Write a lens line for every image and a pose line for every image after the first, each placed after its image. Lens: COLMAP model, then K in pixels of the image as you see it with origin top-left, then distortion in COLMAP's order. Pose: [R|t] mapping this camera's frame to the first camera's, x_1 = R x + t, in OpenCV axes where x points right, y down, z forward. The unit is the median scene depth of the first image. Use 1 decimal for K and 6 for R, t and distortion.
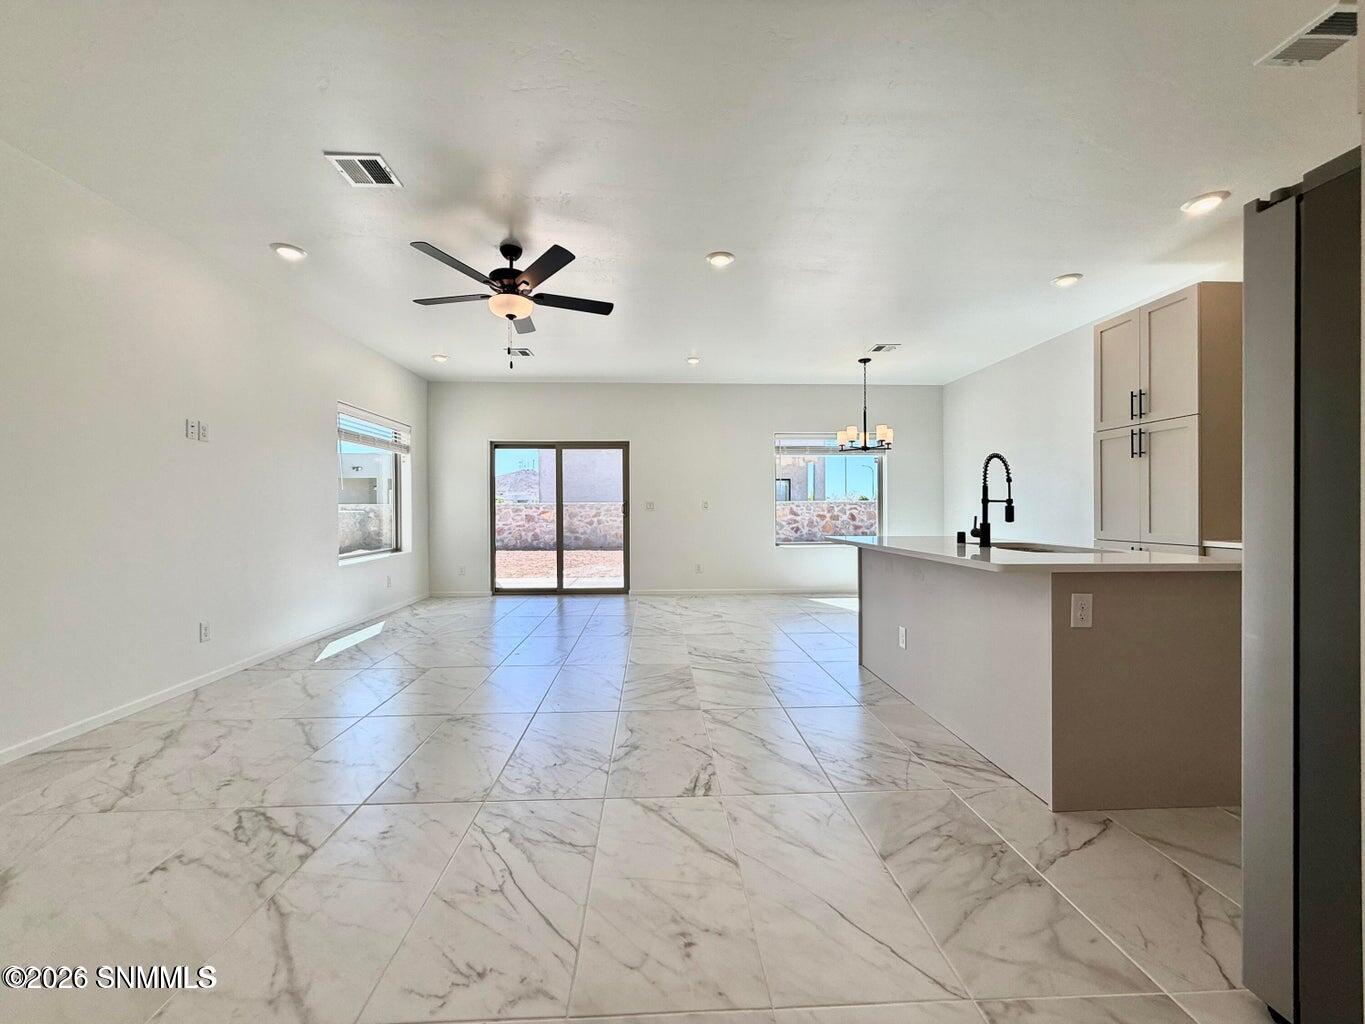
lens RADIAL K [[548.0, 0, 676.4], [0, 548.0, 513.7], [0, 0, 1]] dist [0.000481, -0.000019]
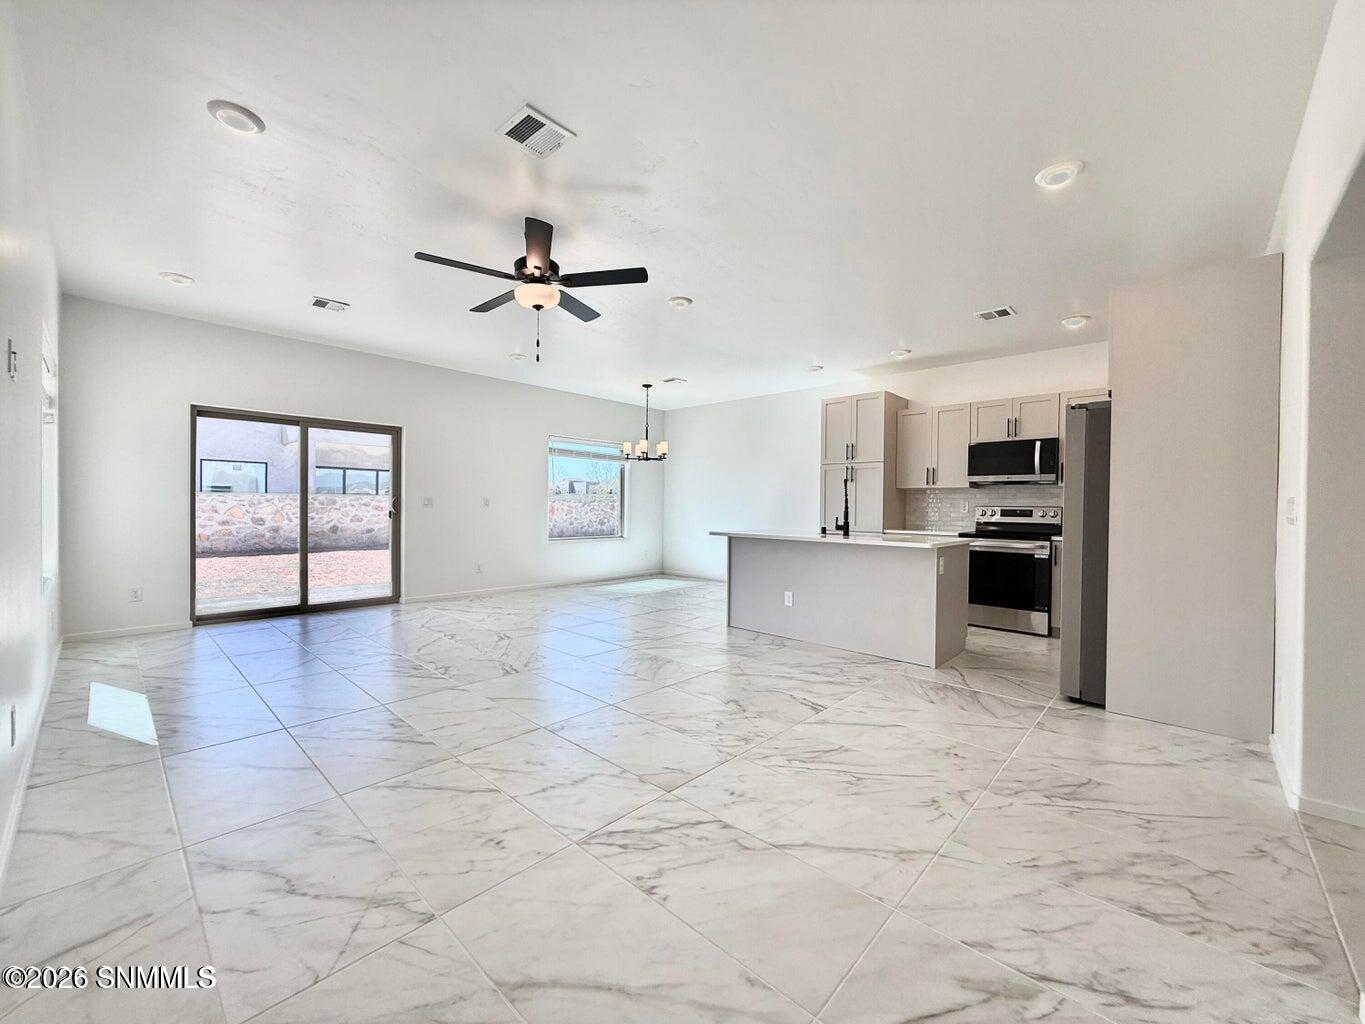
lens RADIAL K [[548.0, 0, 678.7], [0, 548.0, 512.4], [0, 0, 1]] dist [0.000481, -0.000019]
pose [[0.715739, 0.004710, 0.698352, -0.636802], [-0.009760, 0.999947, 0.003259, -0.006589], [-0.698300, -0.009149, 0.715747, 0.114764]]
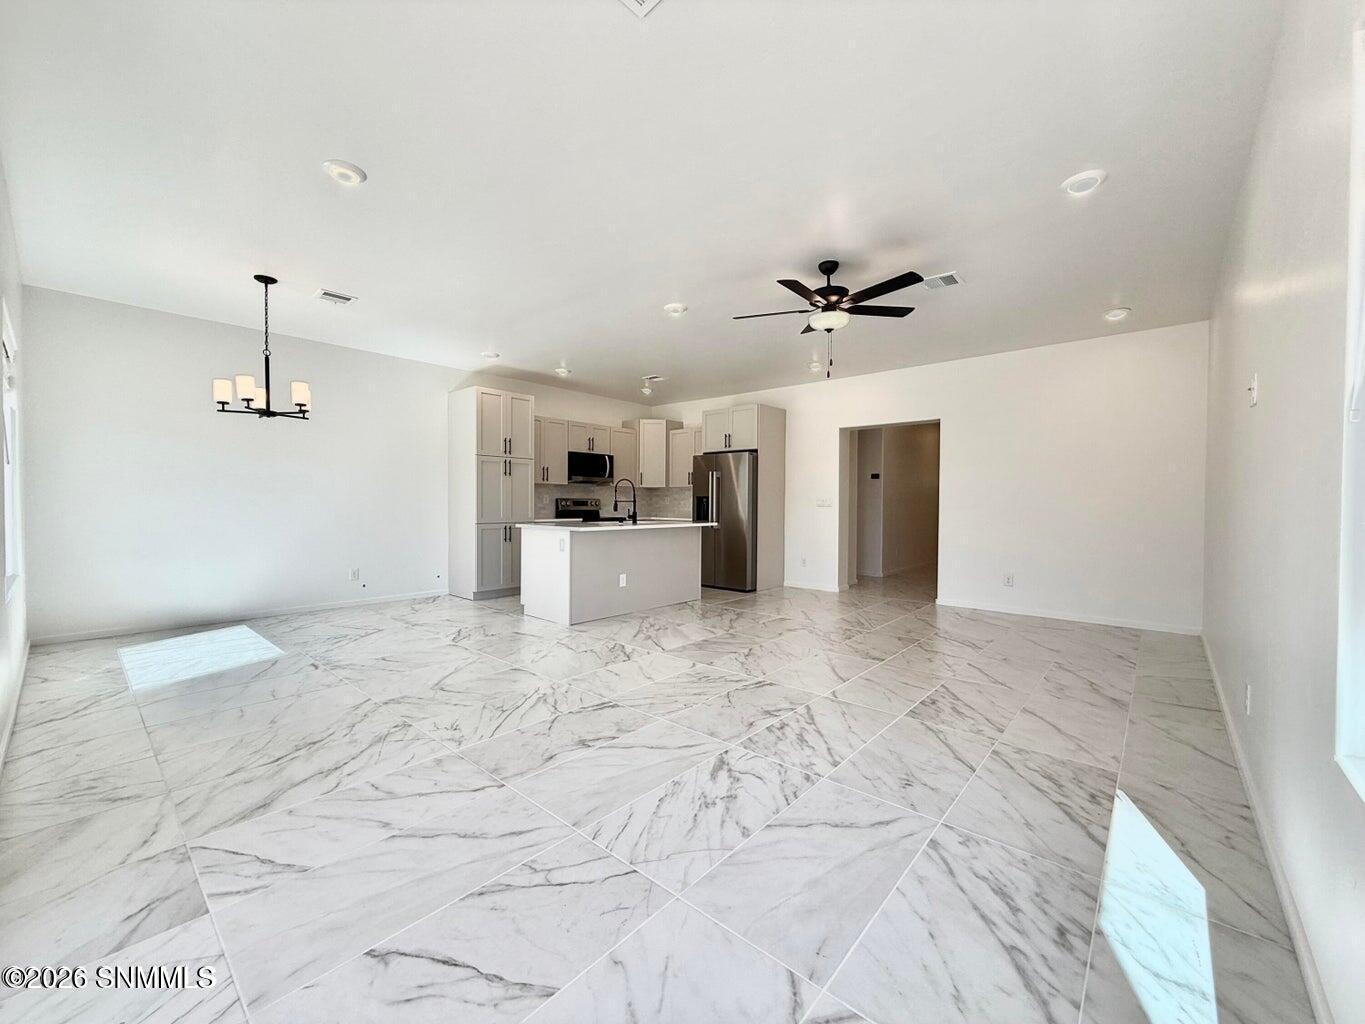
lens RADIAL K [[548.0, 0, 679.0], [0, 548.0, 509.3], [0, 0, 1]] dist [0.000481, -0.000019]
pose [[-0.723835, -0.010120, 0.689899, -0.679596], [-0.000760, 0.999904, 0.013870, -0.015013], [-0.689973, 0.009515, -0.723773, 1.611983]]
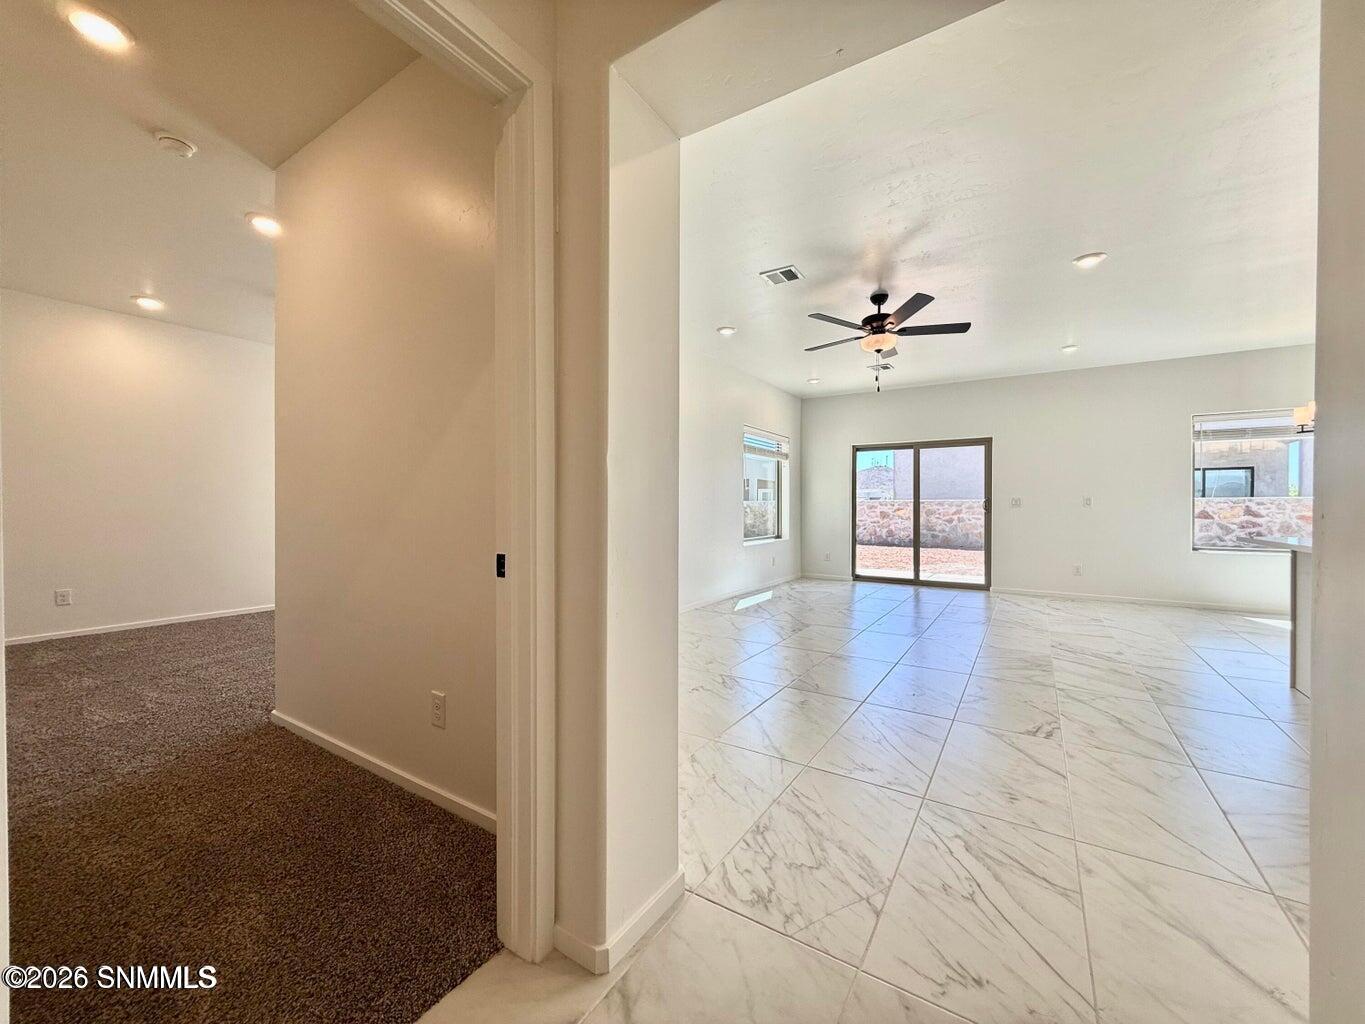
lens RADIAL K [[548.0, 0, 685.9], [0, 548.0, 507.6], [0, 0, 1]] dist [0.000481, -0.000019]
pose [[0.822201, 0.006744, -0.569158, 0.043689], [-0.010228, 0.999943, -0.002927, 0.007937], [0.569106, 0.008228, 0.822223, -0.235147]]
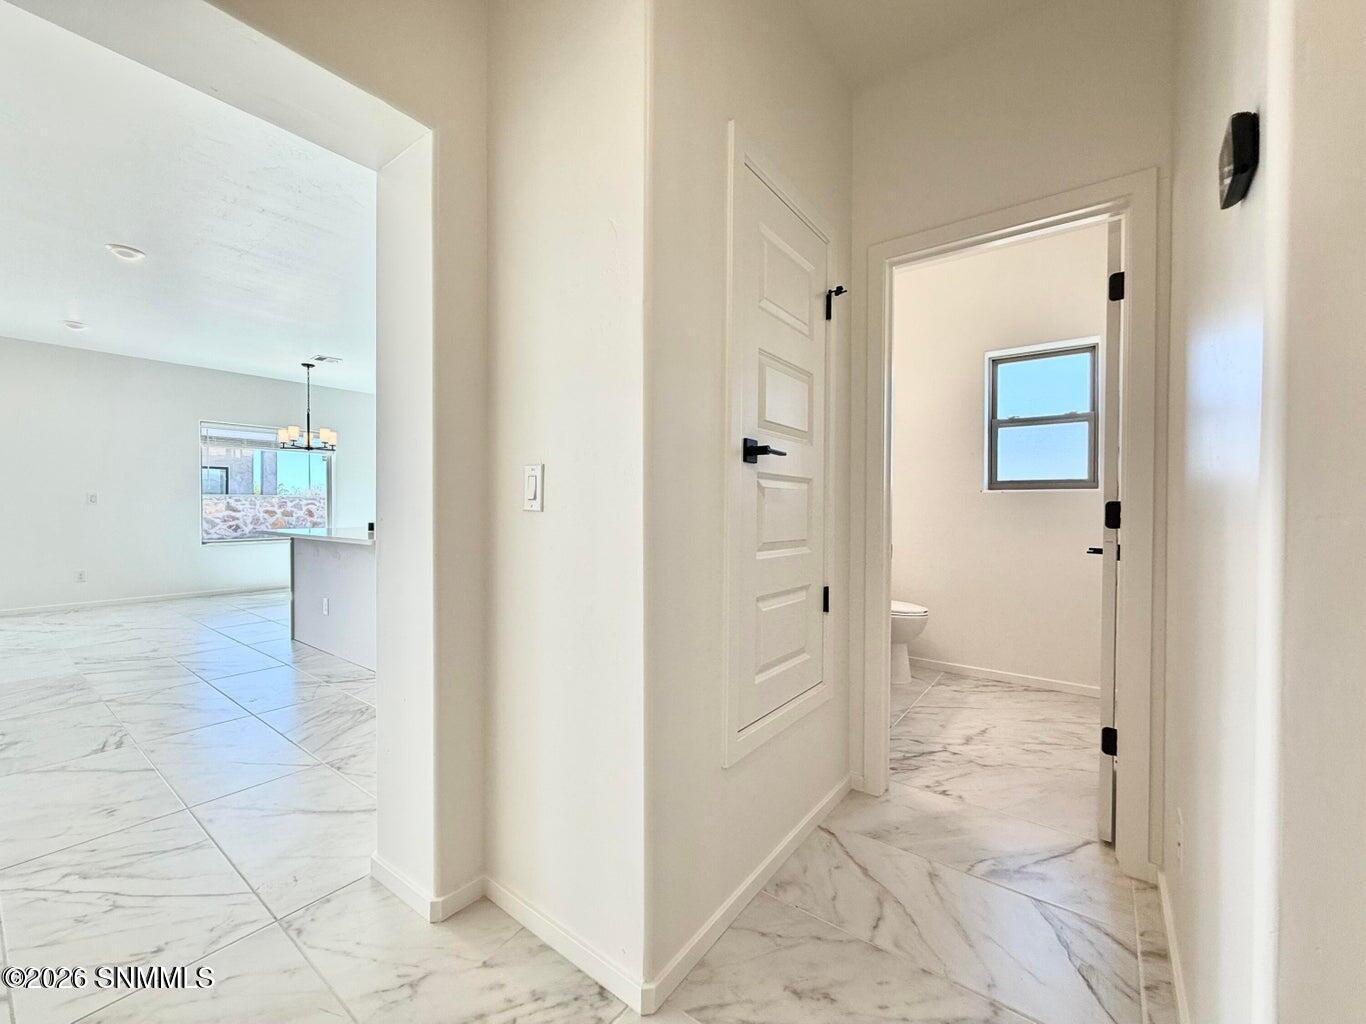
lens RADIAL K [[548.4, 0, 655.4], [0, 548.4, 511.5], [0, 0, 1]] dist [0.000481, -0.000019]
pose [[0.648910, -0.003015, 0.760859, -0.047441], [0.000064, 0.999992, 0.003908, 0.000378], [-0.760865, -0.002487, 0.648905, -0.332494]]
